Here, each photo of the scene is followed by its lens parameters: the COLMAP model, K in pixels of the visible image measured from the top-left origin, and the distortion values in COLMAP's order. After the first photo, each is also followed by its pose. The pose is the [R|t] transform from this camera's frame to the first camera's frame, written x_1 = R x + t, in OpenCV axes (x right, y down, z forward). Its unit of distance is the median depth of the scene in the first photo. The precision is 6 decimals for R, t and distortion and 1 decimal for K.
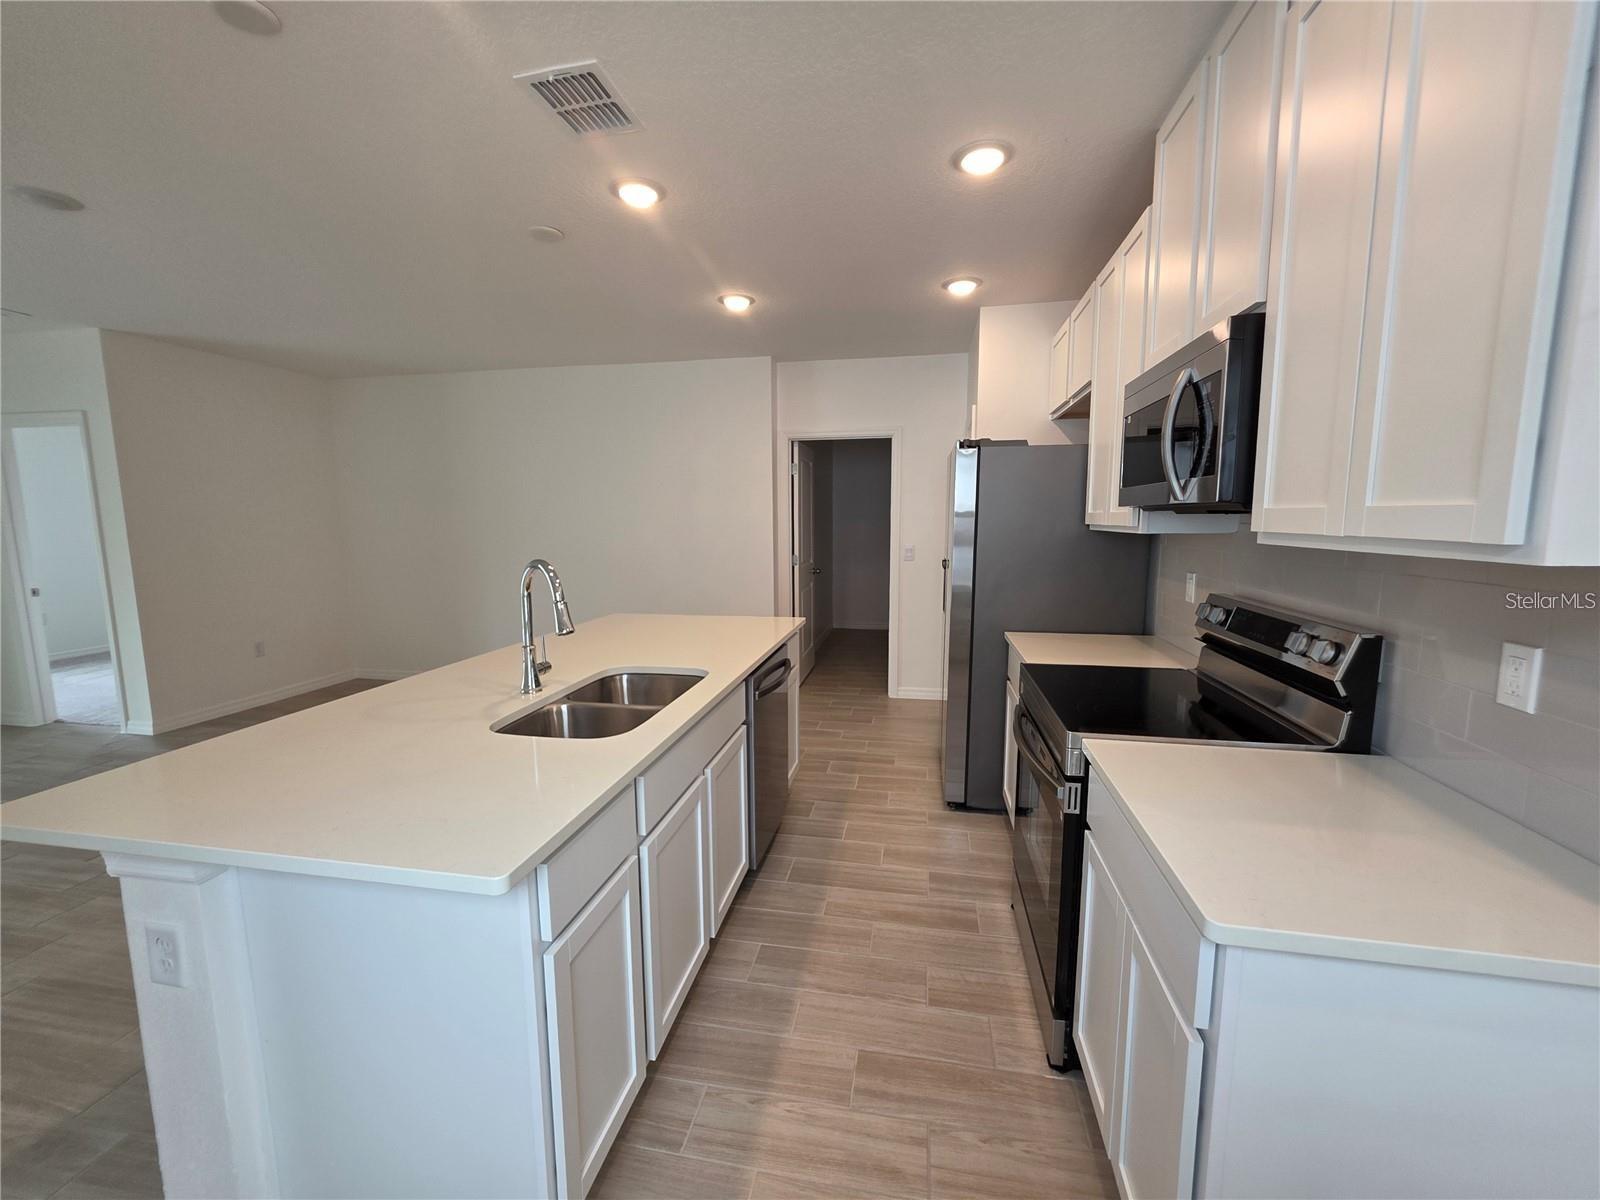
lens RADIAL K [[641.2, 0, 800.0], [0, 641.2, 600.0], [0, 0, 1]] dist [0.000464, -0.000381]
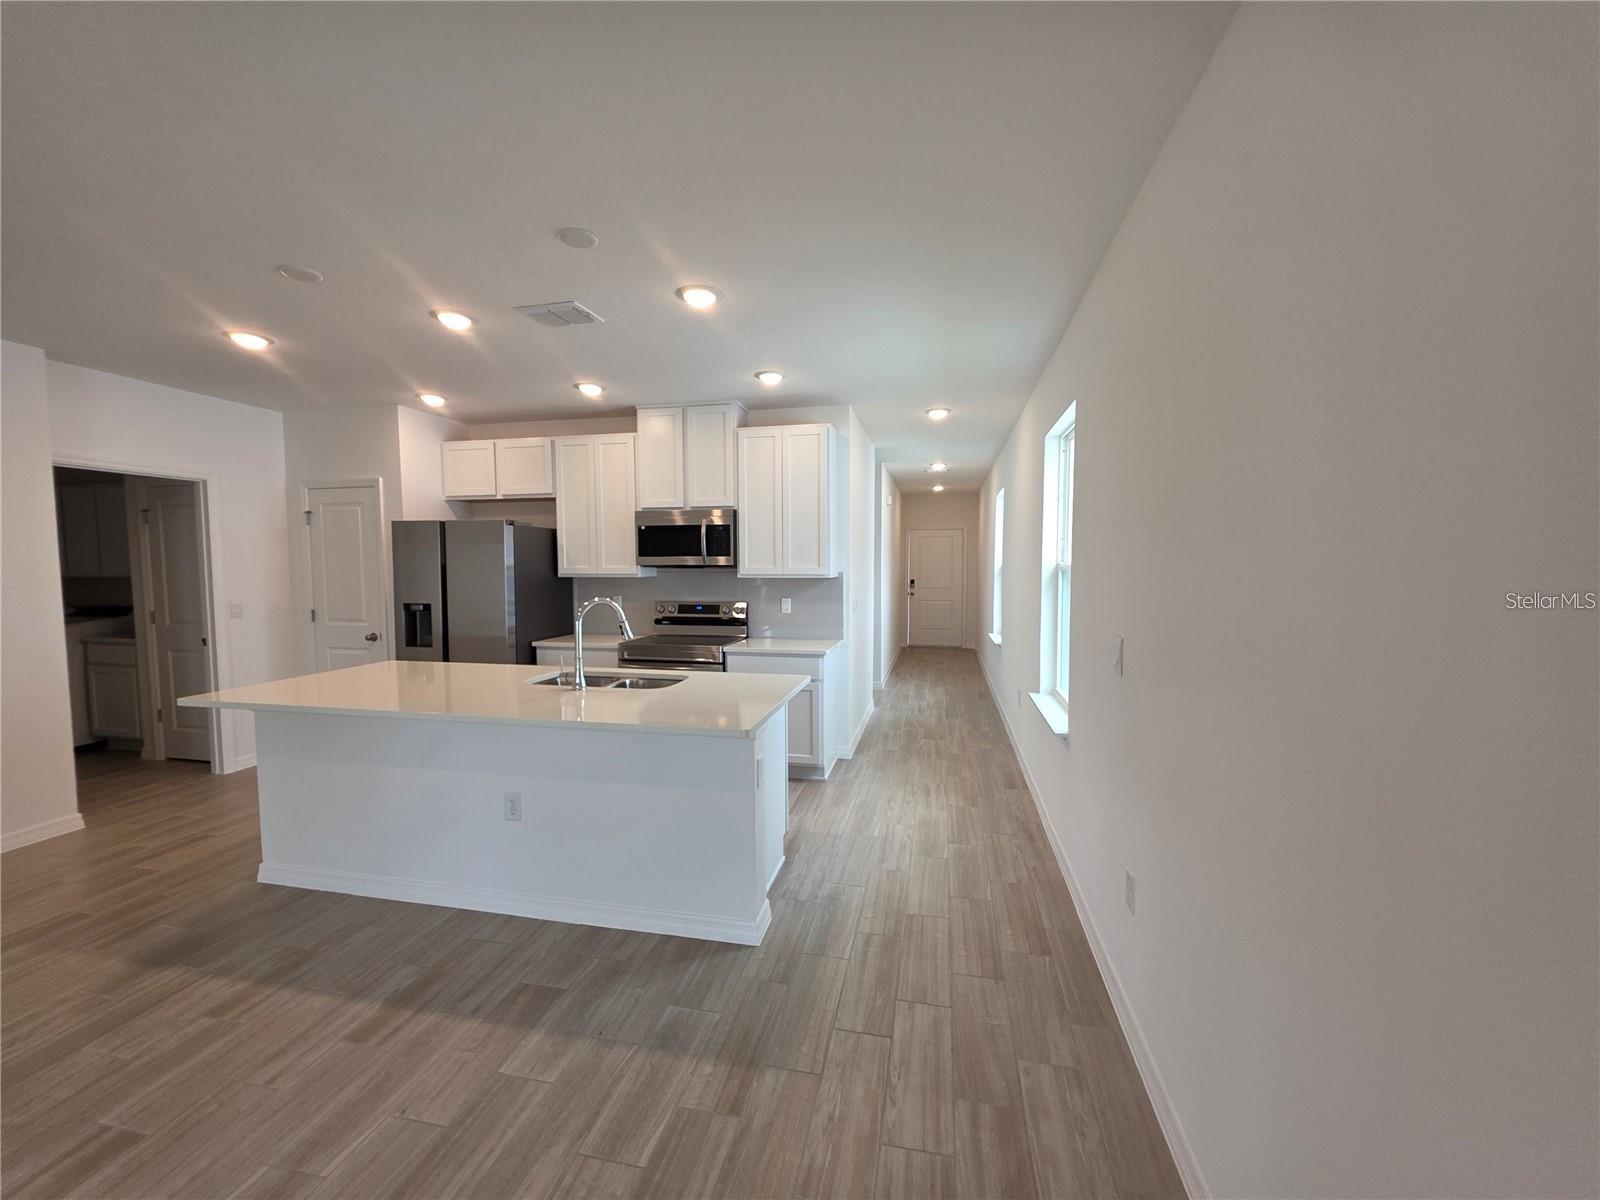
lens RADIAL K [[641.2, 0, 800.0], [0, 641.2, 600.0], [0, 0, 1]] dist [0.000464, -0.000381]
pose [[0.026715, -0.051809, 0.998300, -1.857846], [0.129560, 0.990412, 0.047933, -0.065783], [-0.991212, 0.128059, 0.033172, 0.426004]]
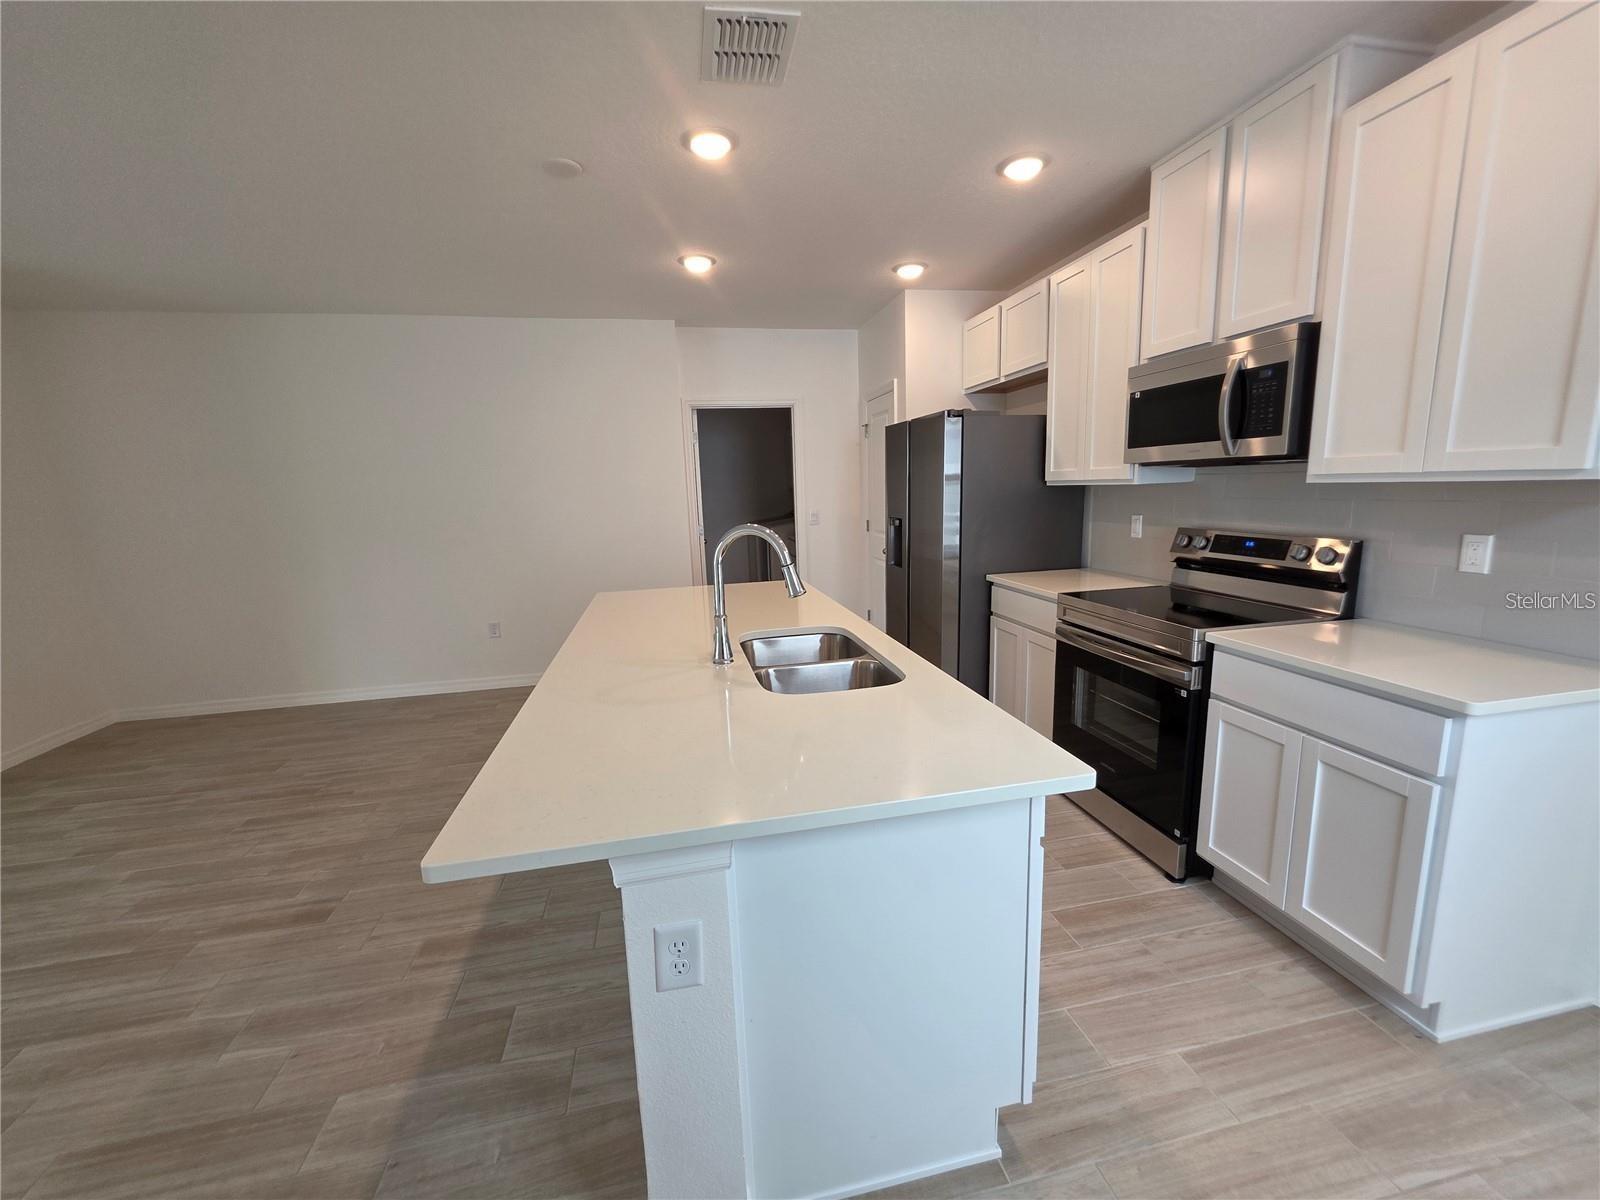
lens RADIAL K [[641.2, 0, 800.0], [0, 641.2, 600.0], [0, 0, 1]] dist [0.000464, -0.000381]
pose [[0.923436, -0.094179, 0.372017, -0.666787], [0.078897, 0.995301, 0.056129, 0.002931], [-0.375556, -0.022480, 0.926527, 0.053933]]
